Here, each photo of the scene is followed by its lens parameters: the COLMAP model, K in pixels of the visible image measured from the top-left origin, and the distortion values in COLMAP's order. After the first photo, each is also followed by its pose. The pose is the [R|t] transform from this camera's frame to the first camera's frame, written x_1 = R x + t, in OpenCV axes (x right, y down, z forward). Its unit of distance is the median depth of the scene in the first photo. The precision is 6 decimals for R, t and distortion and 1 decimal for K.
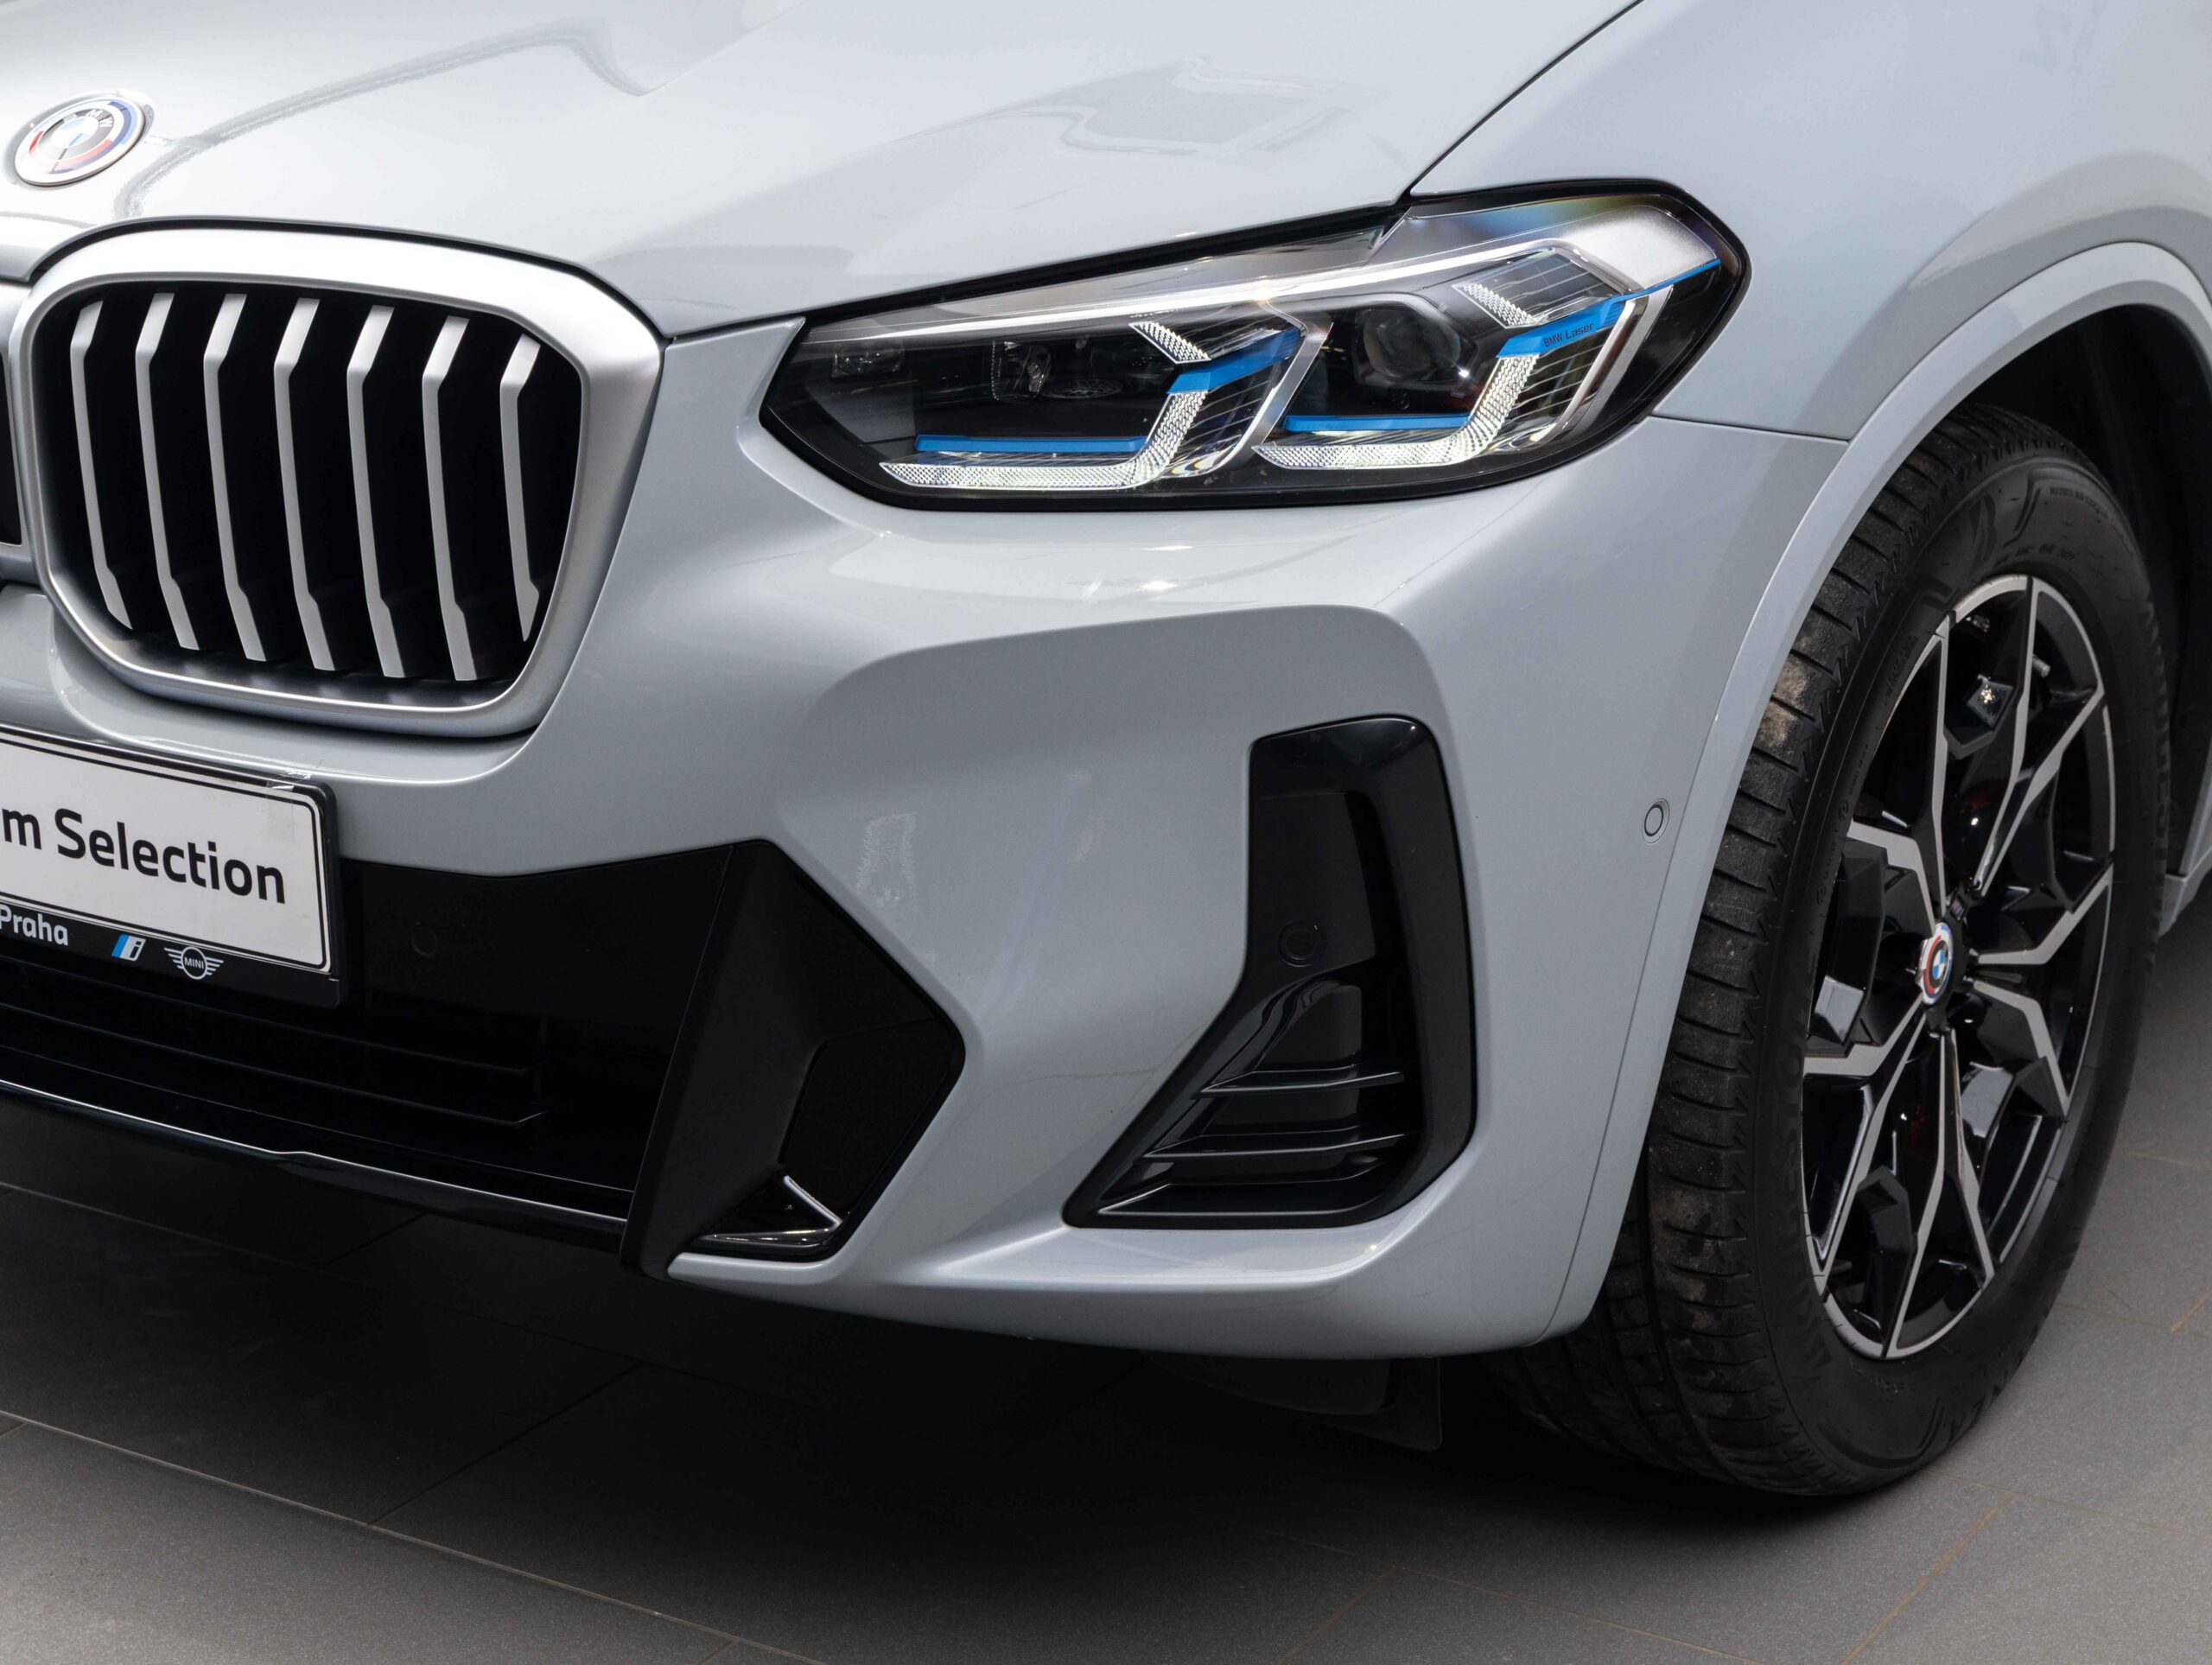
lens RADIAL K [[4722.0, 0, 1108.2], [0, 4722.0, 834.4], [0, 0, 1]] dist [-0.035819, -0.891020]
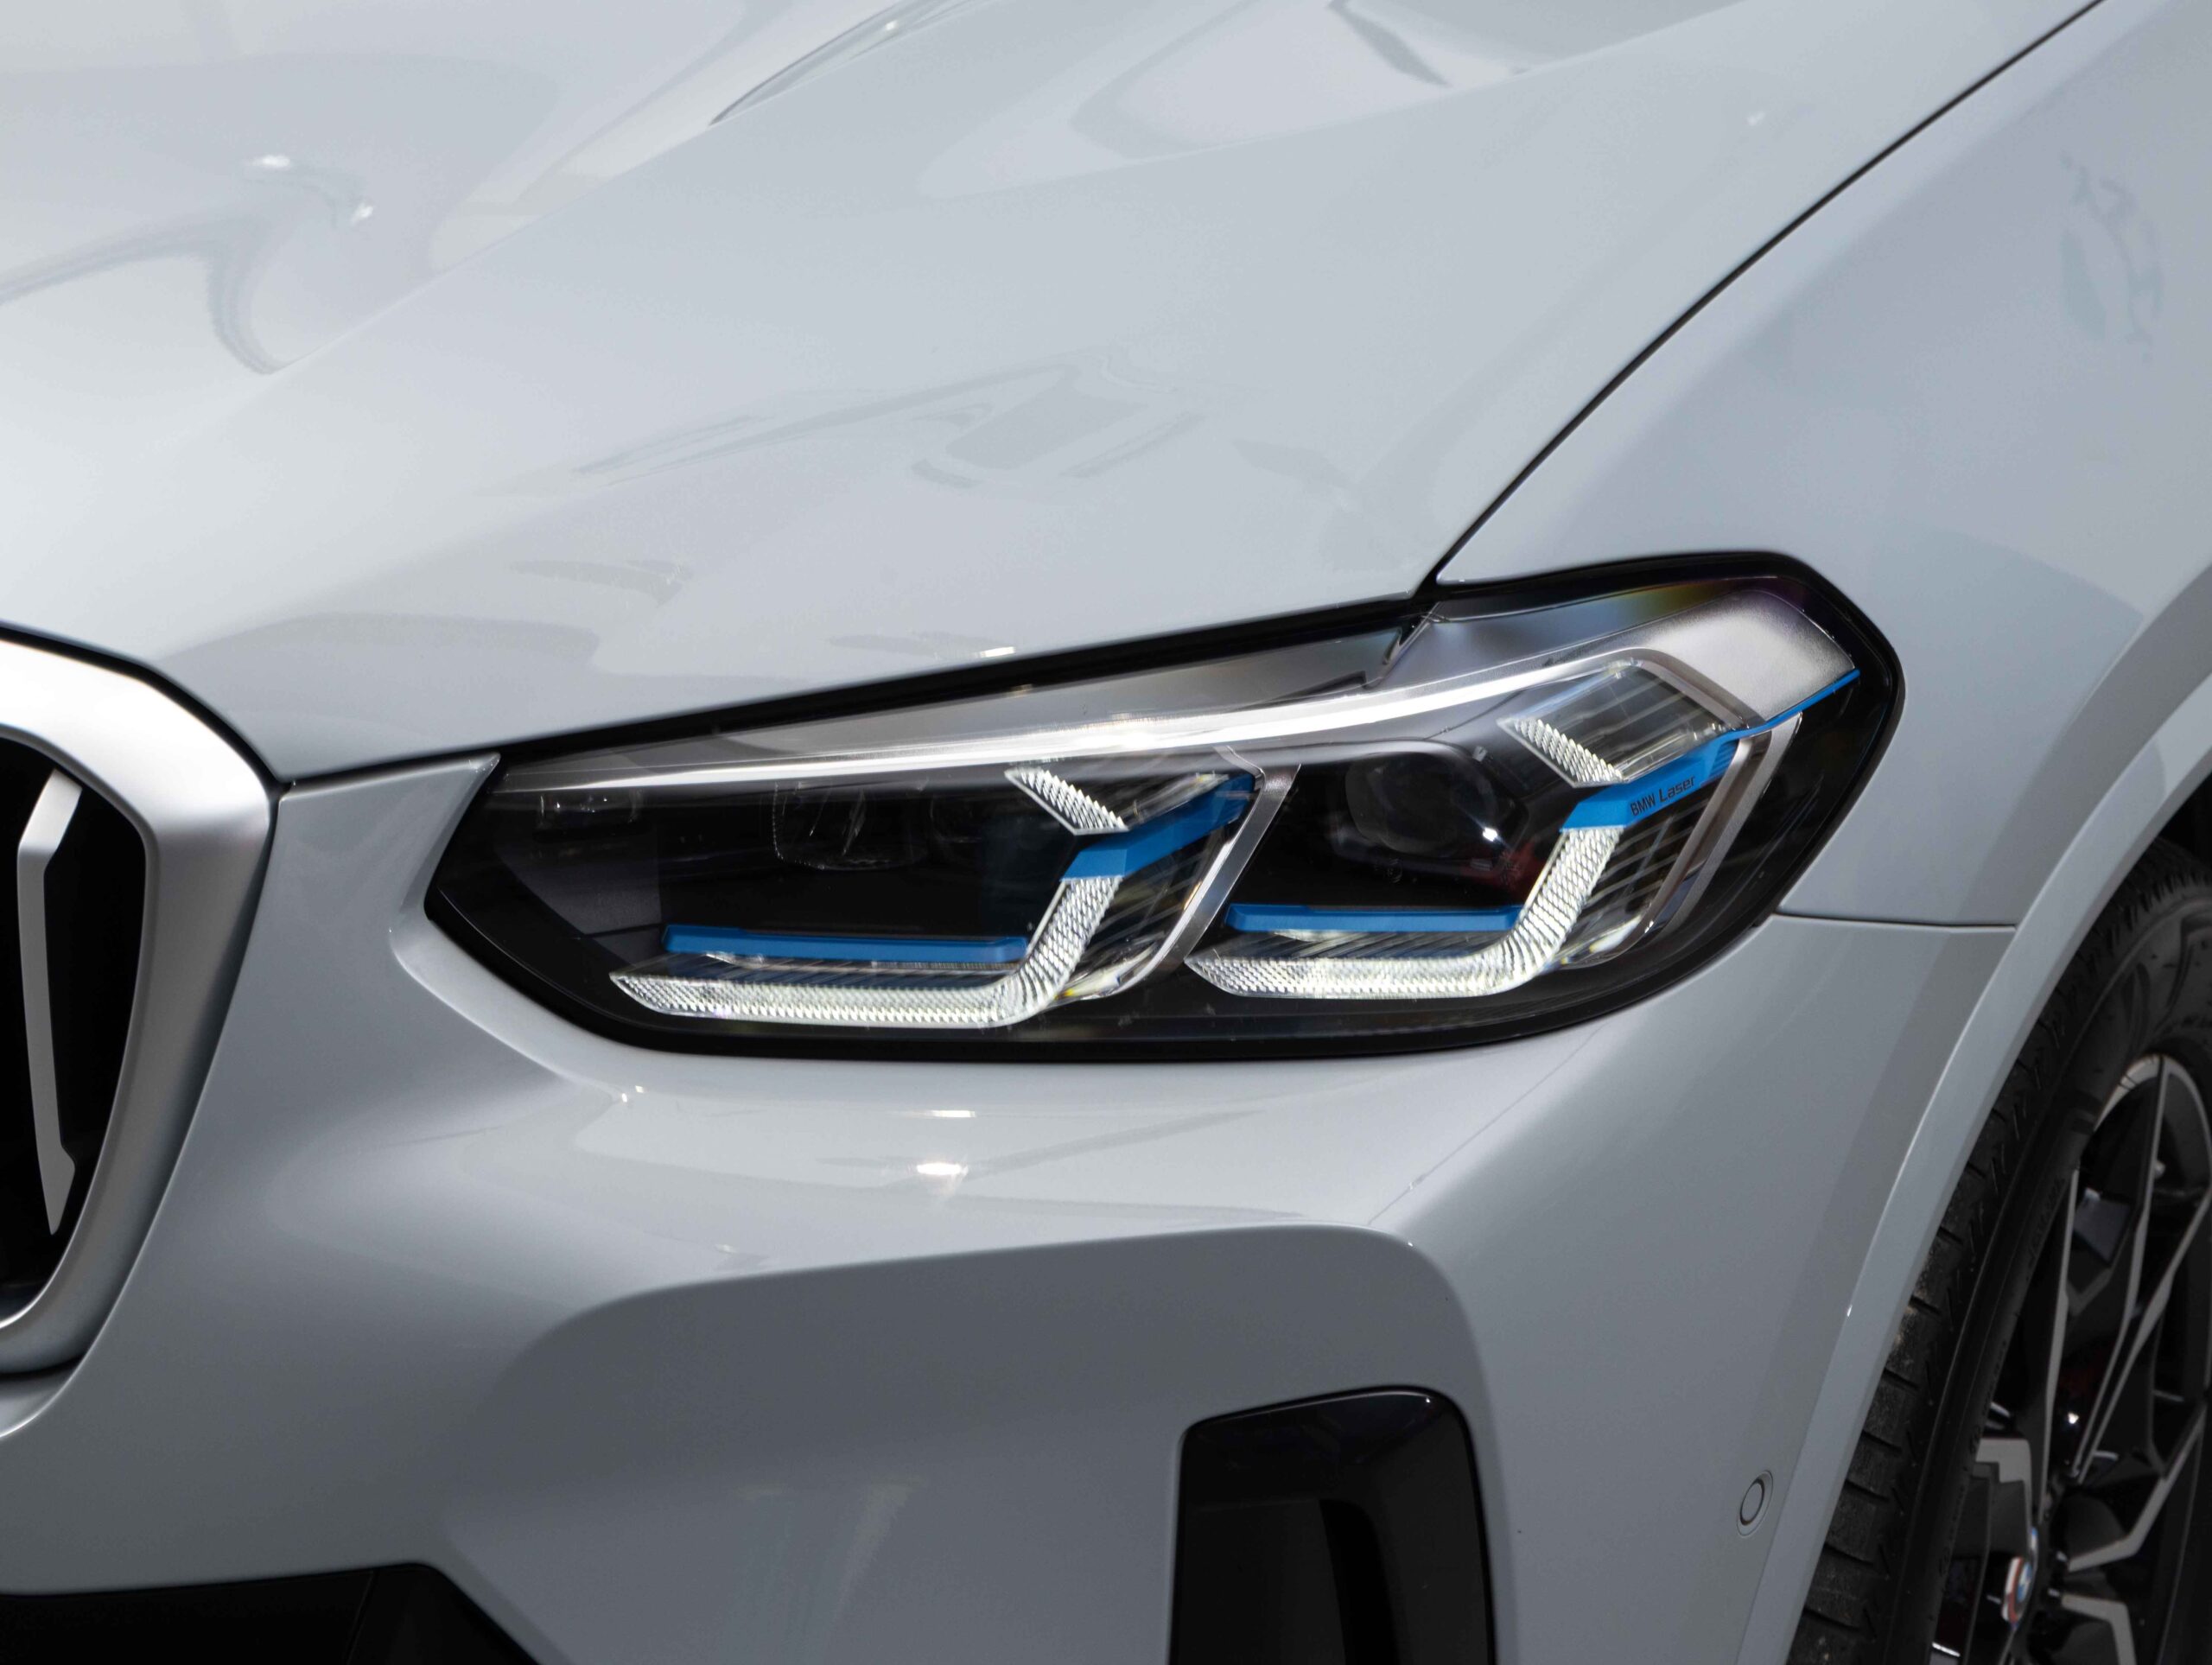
lens RADIAL K [[4722.0, 0, 1108.2], [0, 4722.0, 834.4], [0, 0, 1]] dist [-0.035819, -0.891020]
pose [[0.996373, 0.017619, 0.083245, -0.034408], [-0.015211, 0.999450, -0.029470, -0.079457], [-0.083718, 0.028097, 0.996093, 0.348545]]
